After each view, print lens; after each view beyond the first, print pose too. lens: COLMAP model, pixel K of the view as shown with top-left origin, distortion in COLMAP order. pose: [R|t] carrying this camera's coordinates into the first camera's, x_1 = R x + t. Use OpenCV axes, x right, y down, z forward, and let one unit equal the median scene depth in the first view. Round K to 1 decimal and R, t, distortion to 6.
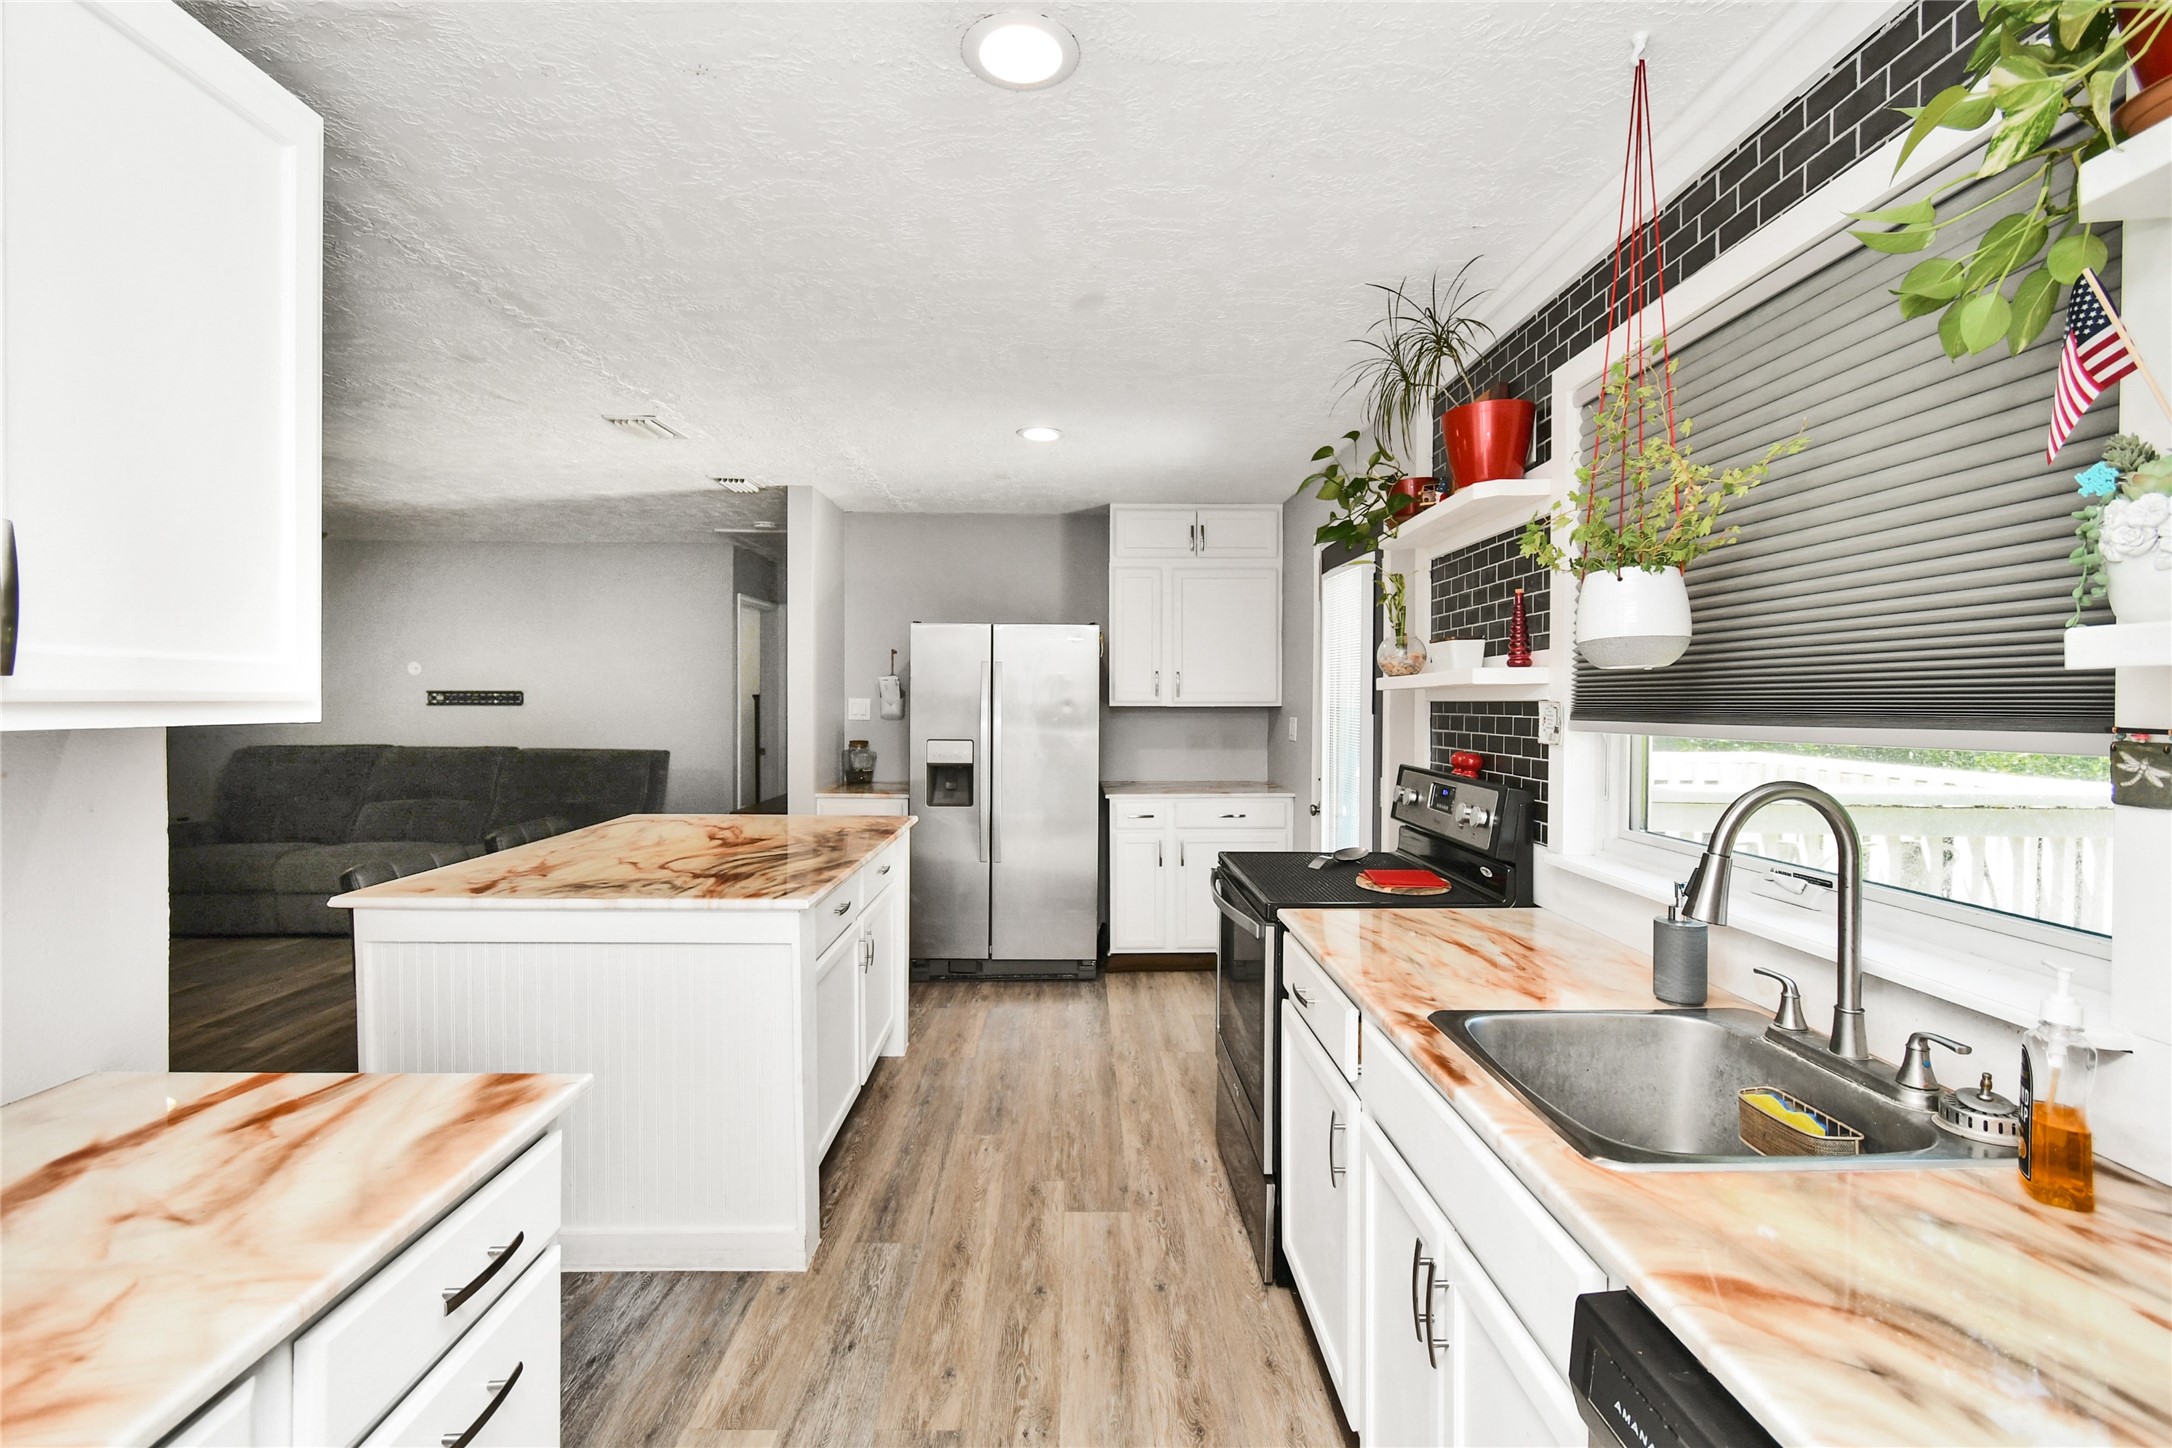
lens RADIAL K [[970.8, 0, 1083.8], [0, 970.8, 707.1], [0, 0, 1]] dist [0.002843, -0.000113]
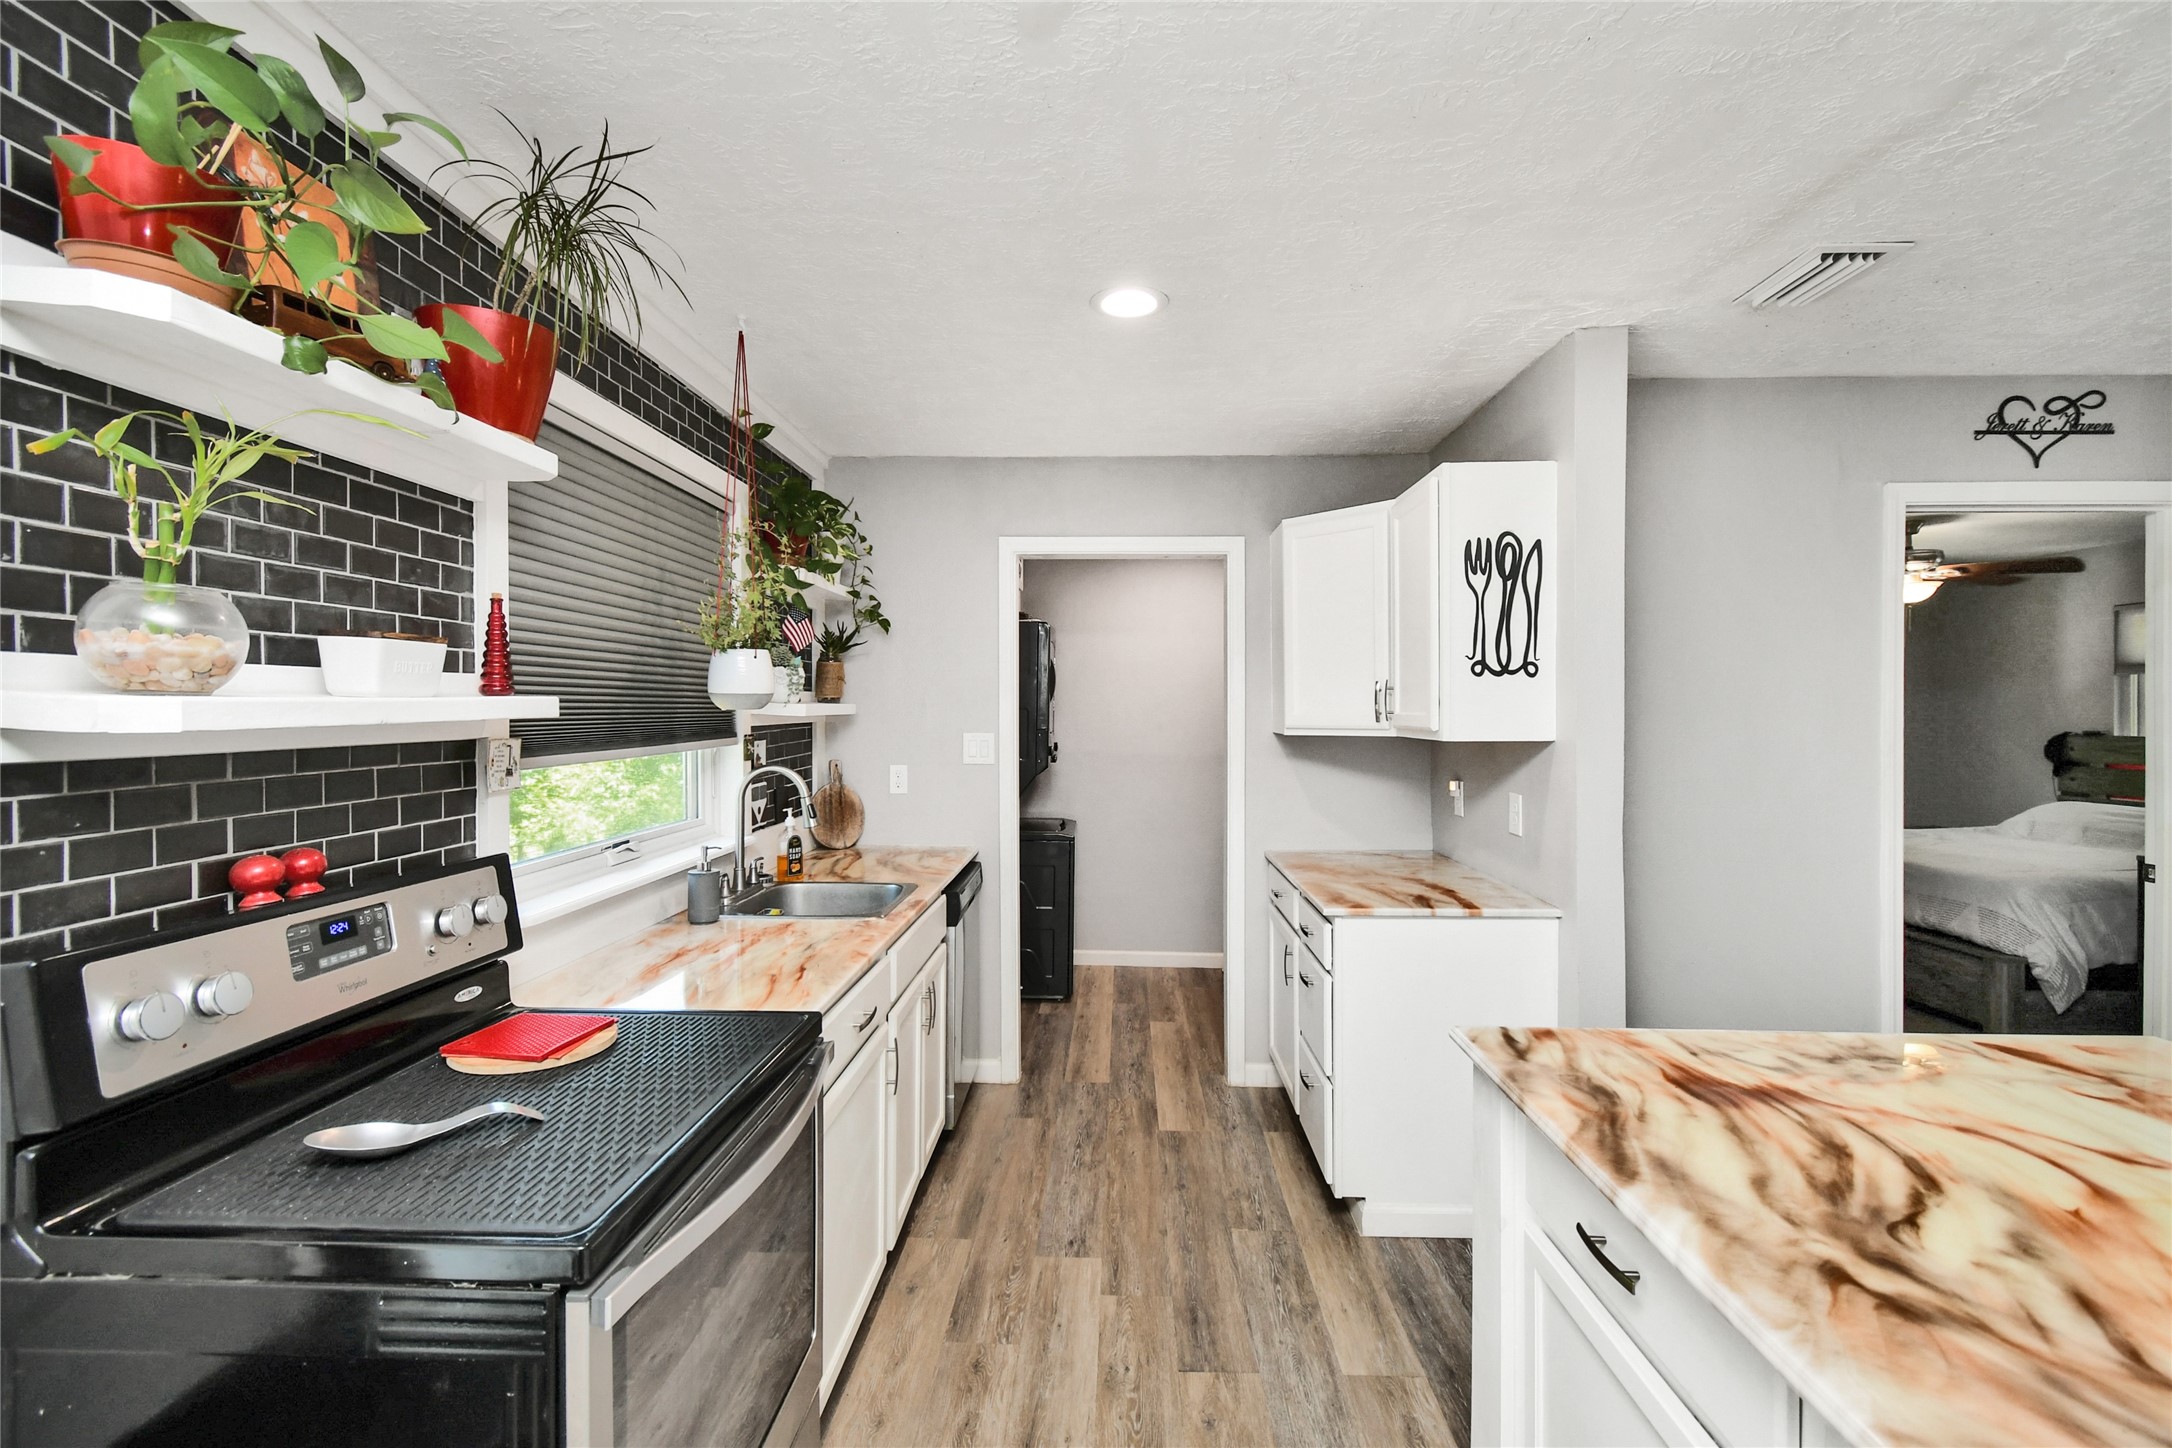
lens RADIAL K [[963.2, 0, 1079.5], [0, 963.2, 715.4], [0, 0, 1]] dist [0.002405, -0.000591]
pose [[-0.998436, -0.005054, 0.055674, -0.045546], [-0.004394, 0.999919, 0.011977, -0.038188], [-0.055730, 0.011714, -0.998377, 1.545679]]
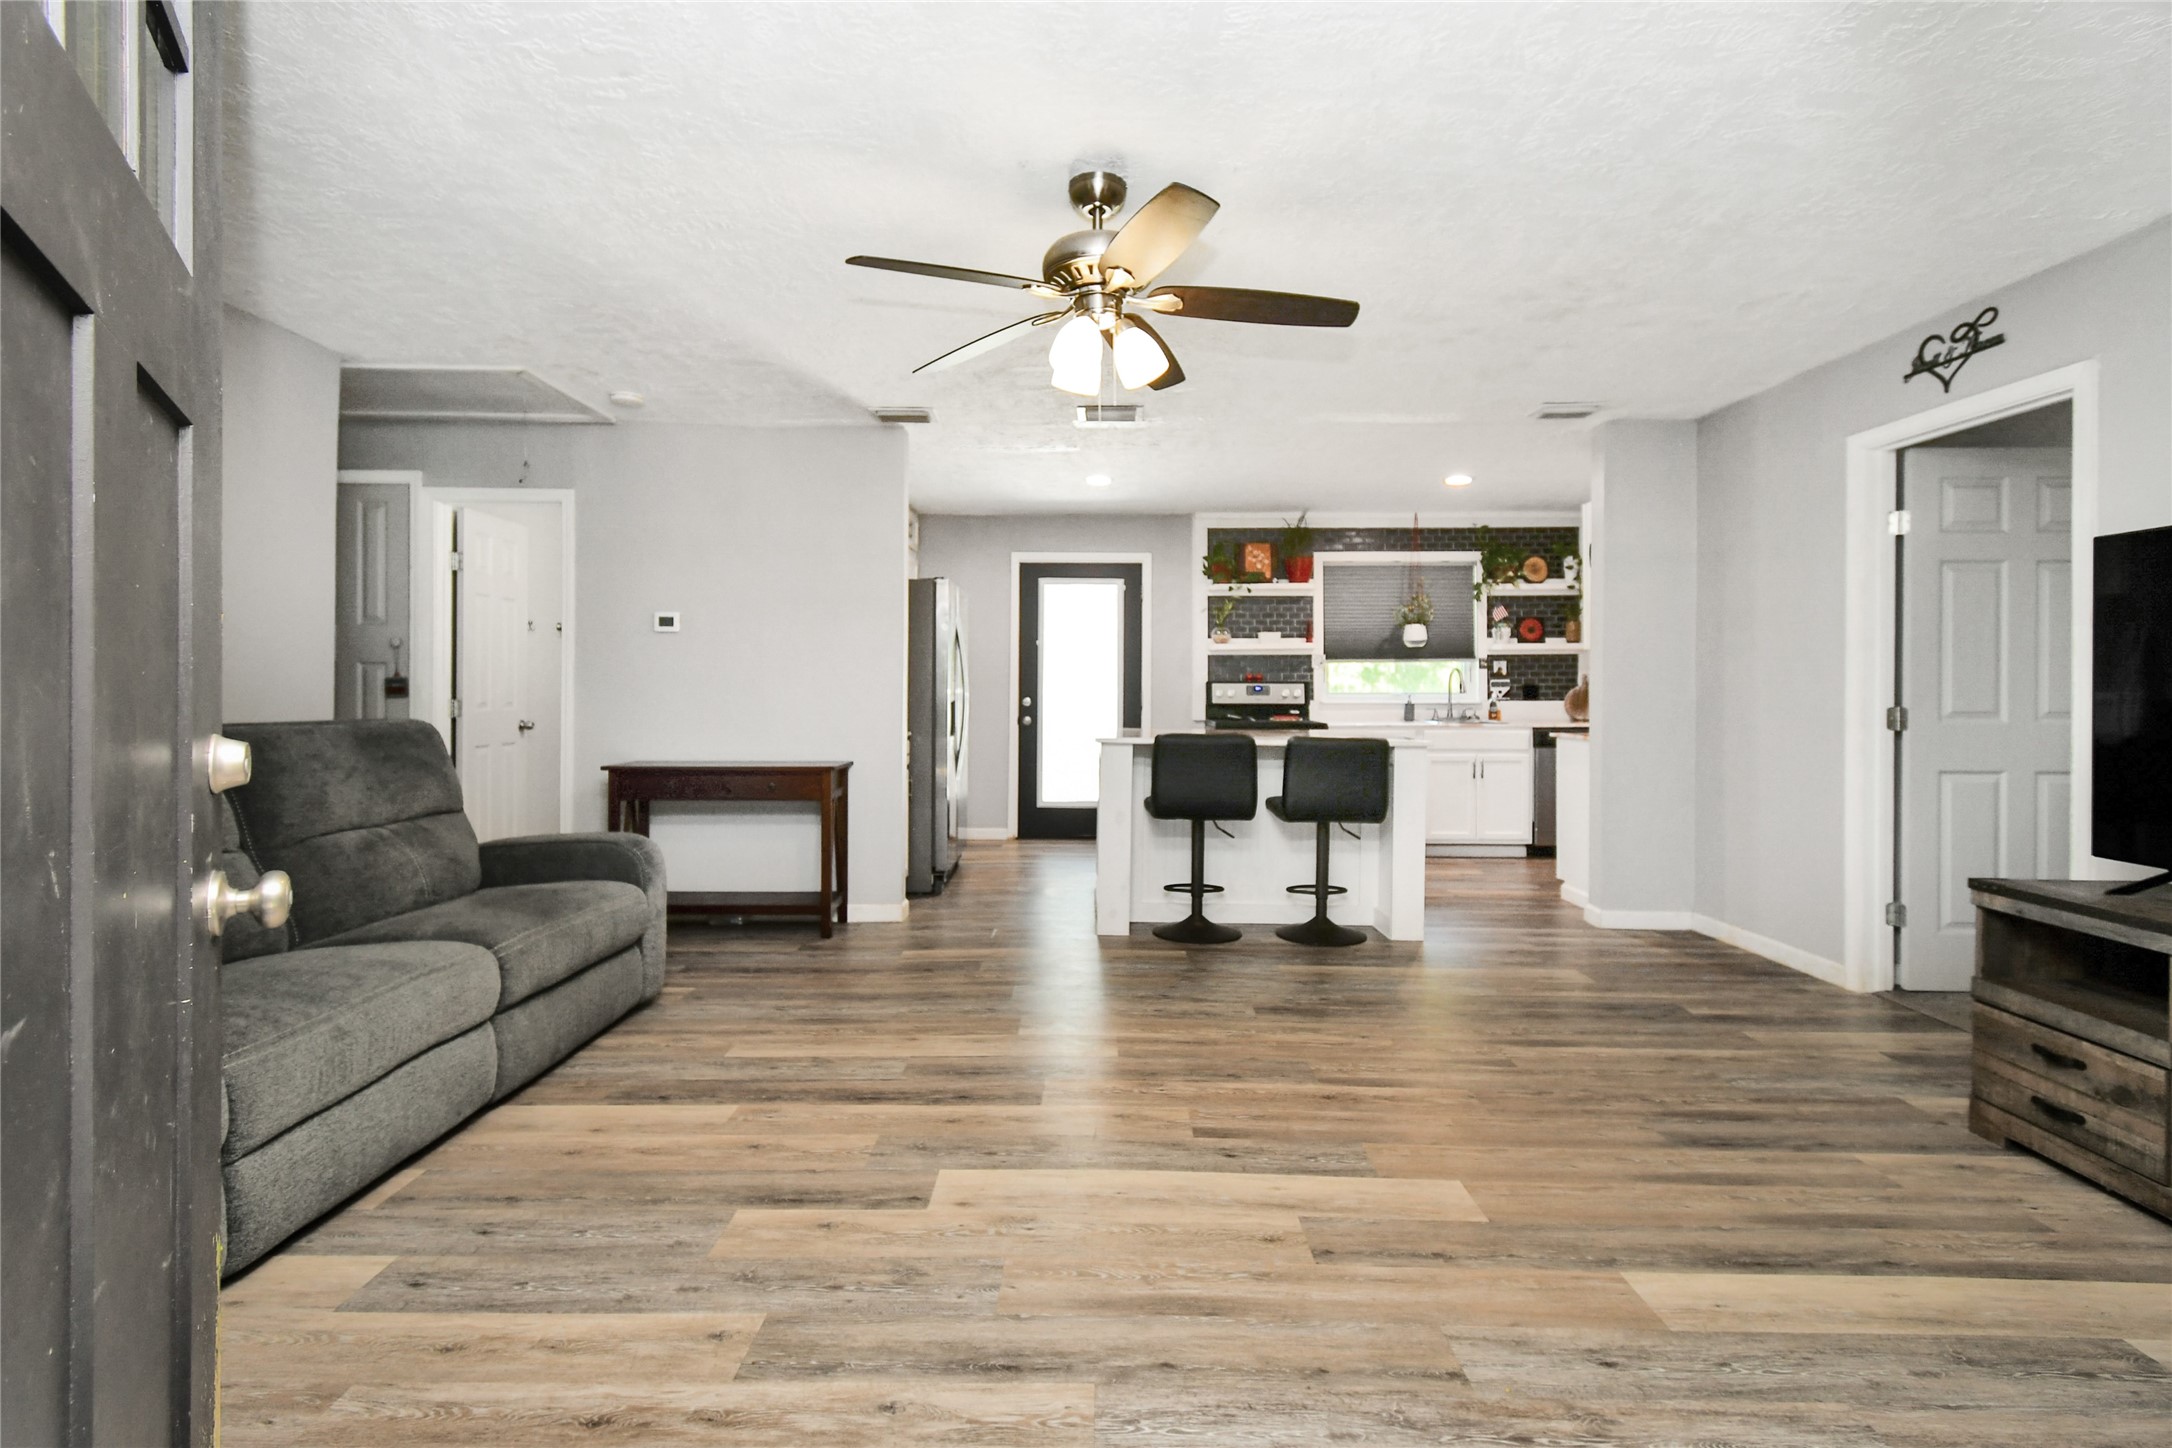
lens RADIAL K [[1002.2, 0, 1079.6], [0, 1002.2, 682.3], [0, 0, 1]] dist [0.001101, -0.000720]
pose [[0.020787, -0.004820, 0.999772, -2.485625], [0.005492, 0.999974, 0.004707, 0.056697], [-0.999769, 0.005393, 0.020813, 1.487221]]
